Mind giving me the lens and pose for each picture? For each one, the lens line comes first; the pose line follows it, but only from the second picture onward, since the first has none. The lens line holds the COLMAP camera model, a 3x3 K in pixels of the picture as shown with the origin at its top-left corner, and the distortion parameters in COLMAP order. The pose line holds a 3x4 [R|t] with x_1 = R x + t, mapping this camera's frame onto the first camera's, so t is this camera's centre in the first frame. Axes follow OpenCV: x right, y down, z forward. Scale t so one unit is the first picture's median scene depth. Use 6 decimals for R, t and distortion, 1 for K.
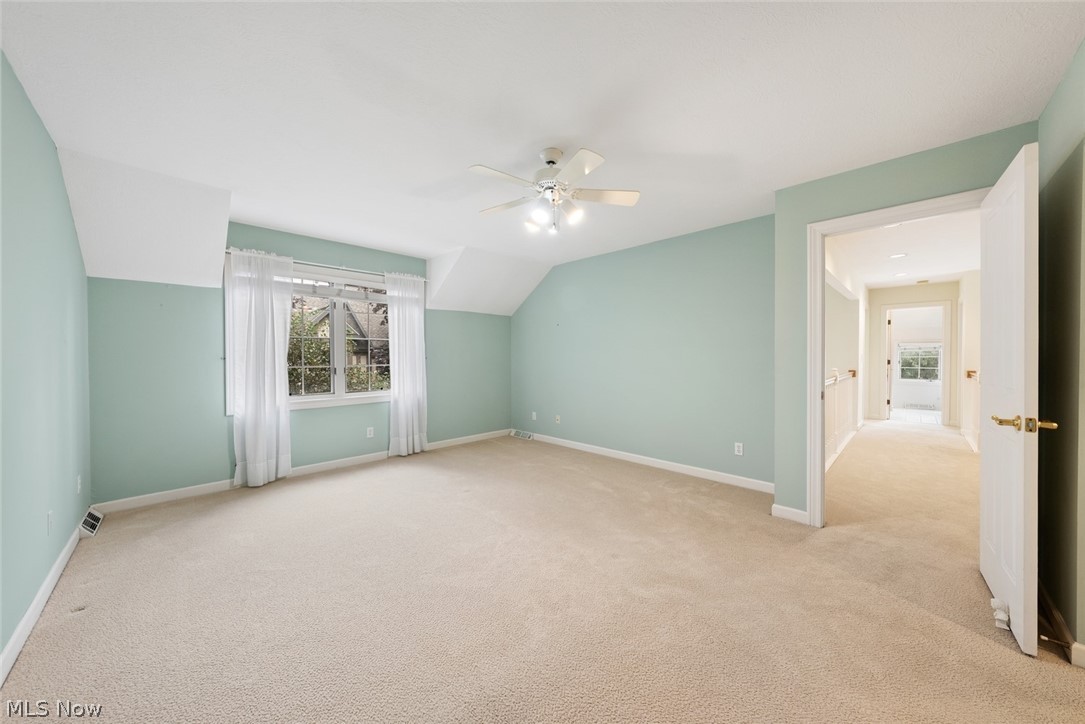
lens RADIAL K [[377.2, 0, 540.9], [0, 377.2, 358.4], [0, 0, 1]] dist [-0.002287, 0.000158]
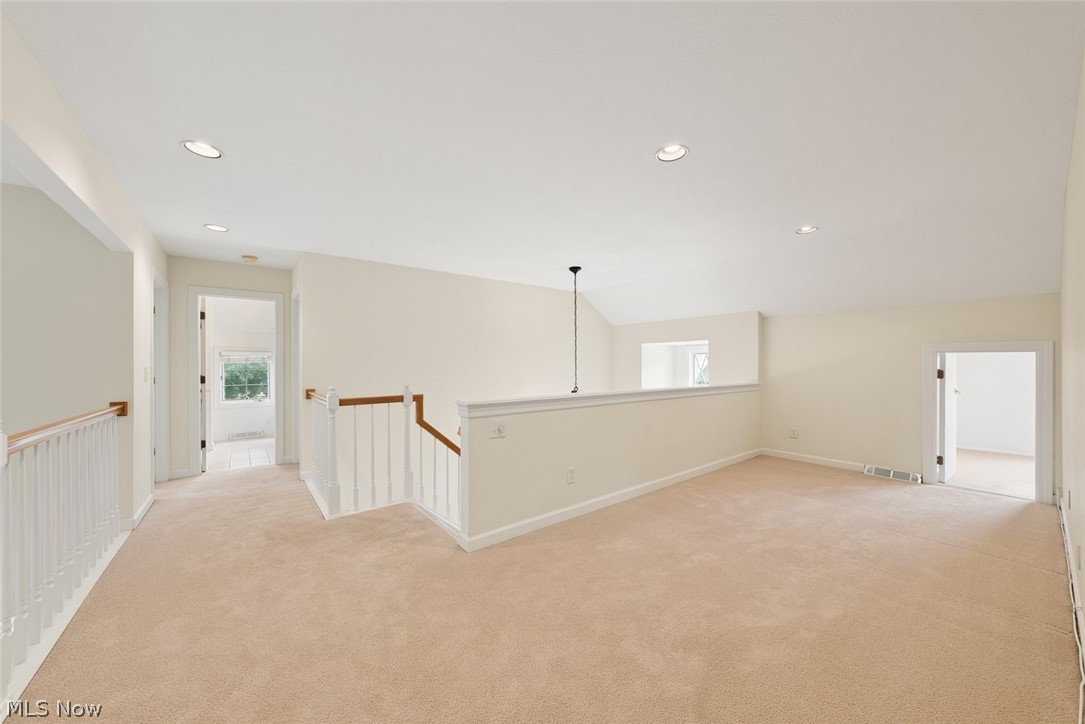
lens RADIAL K [[377.2, 0, 539.0], [0, 377.2, 365.4], [0, 0, 1]] dist [-0.002287, 0.000158]
pose [[0.120531, -0.000829, 0.992709, 0.402988], [0.014287, 0.999898, -0.000899, -0.005398], [-0.992607, 0.014291, 0.120530, 0.402614]]
